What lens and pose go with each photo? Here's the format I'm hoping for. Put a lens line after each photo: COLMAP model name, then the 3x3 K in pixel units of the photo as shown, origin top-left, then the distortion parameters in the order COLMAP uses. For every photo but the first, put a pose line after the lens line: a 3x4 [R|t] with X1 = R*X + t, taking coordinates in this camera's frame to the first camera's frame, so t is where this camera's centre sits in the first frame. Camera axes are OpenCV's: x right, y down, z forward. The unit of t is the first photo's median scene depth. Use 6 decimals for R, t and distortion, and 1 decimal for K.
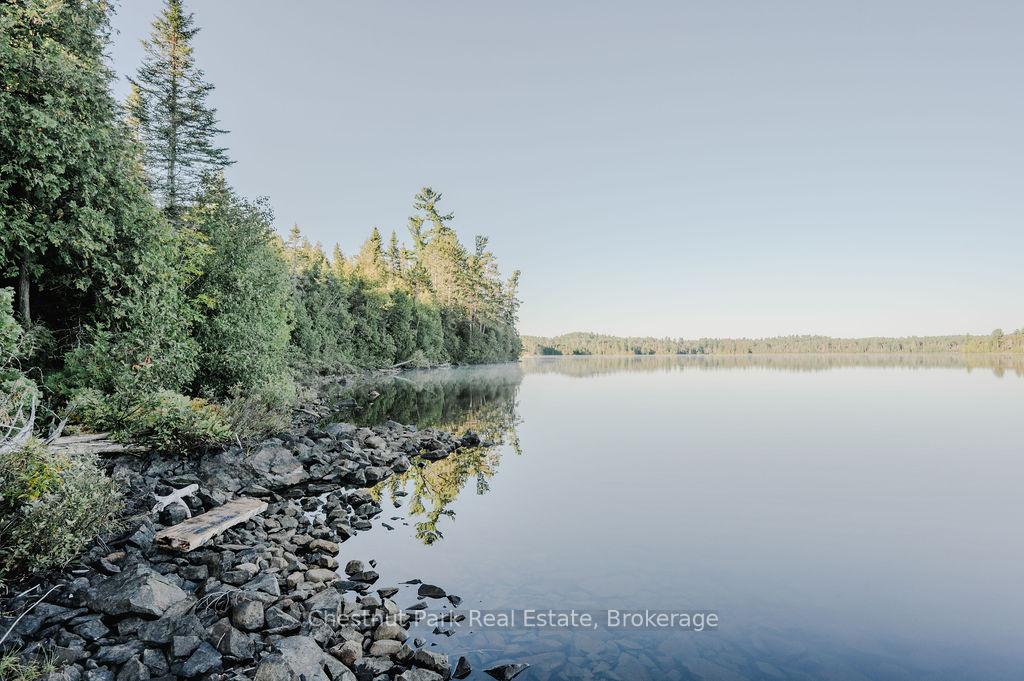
lens RADIAL K [[590.7, 0, 513.4], [0, 590.7, 331.1], [0, 0, 1]] dist [0.001259, -0.001060]
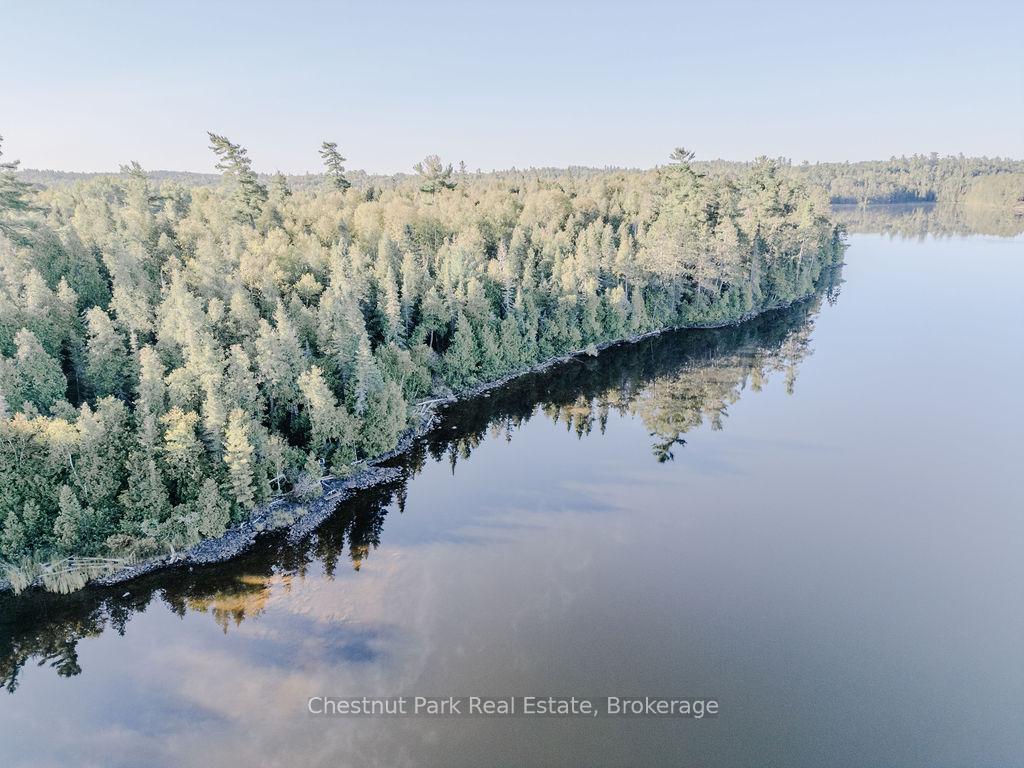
lens RADIAL K [[730.0, 0, 502.4], [0, 730.0, 375.0], [0, 0, 1]] dist [0.095817, -0.064137]
pose [[0.814477, 0.151877, -0.559965, 0.373444], [0.018271, 0.957938, 0.286393, -0.226527], [0.579908, -0.243492, 0.777444, -0.288154]]
